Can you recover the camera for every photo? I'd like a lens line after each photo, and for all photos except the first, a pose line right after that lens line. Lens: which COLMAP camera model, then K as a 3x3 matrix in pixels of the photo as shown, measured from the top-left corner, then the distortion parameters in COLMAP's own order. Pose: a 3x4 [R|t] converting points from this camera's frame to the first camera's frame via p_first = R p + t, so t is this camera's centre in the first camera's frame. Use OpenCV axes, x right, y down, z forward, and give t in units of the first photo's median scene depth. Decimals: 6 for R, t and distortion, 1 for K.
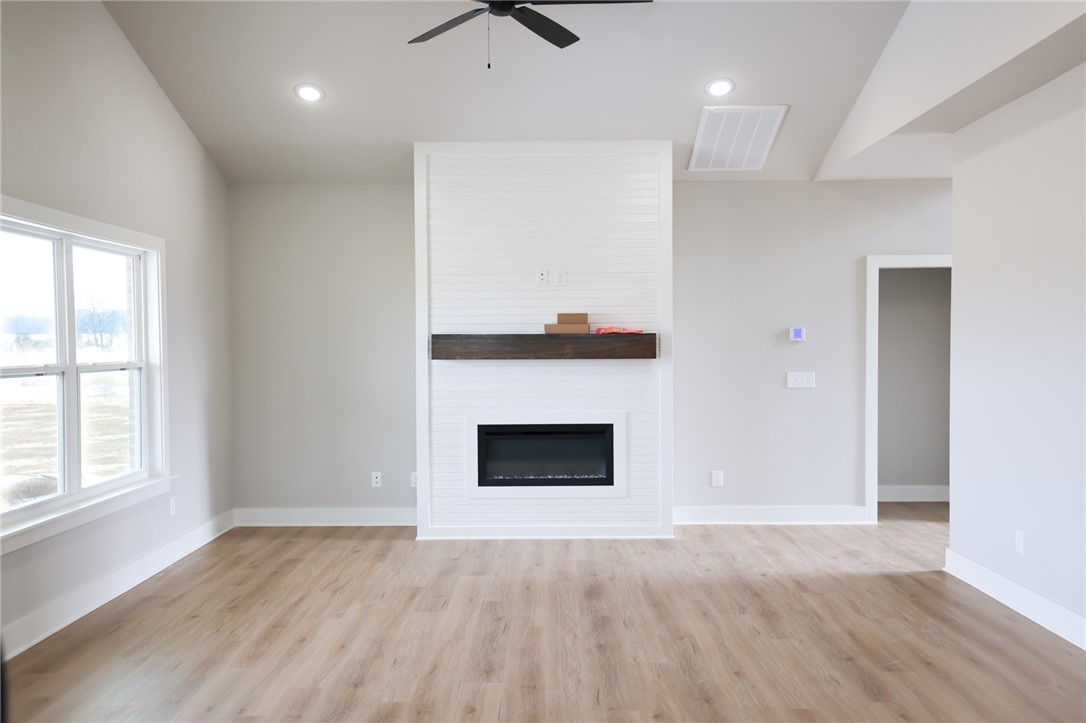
lens RADIAL K [[896.7, 0, 542.9], [0, 896.7, 363.3], [0, 0, 1]] dist [0.040825, 0.006685]
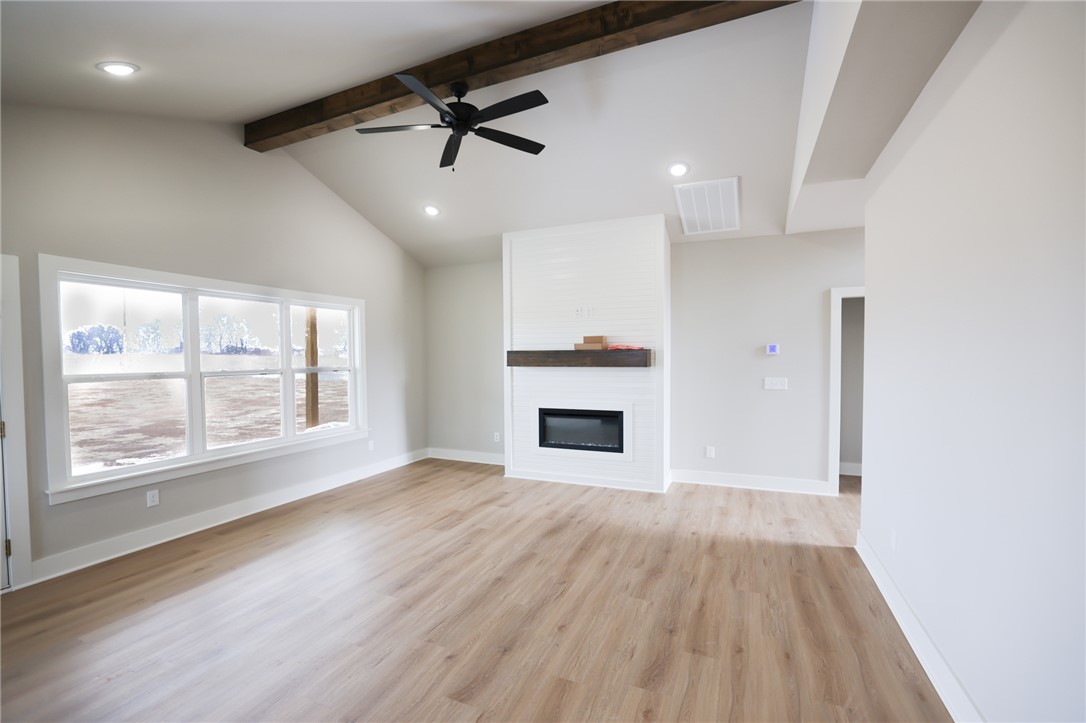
lens RADIAL K [[470.5, 0, 541.5], [0, 470.5, 366.0], [0, 0, 1]] dist [-0.035194, -0.000414]
pose [[0.918573, 0.007502, -0.395180, 0.266982], [-0.006992, 0.999972, 0.002732, -0.007786], [0.395190, 0.000253, 0.918600, 0.249825]]
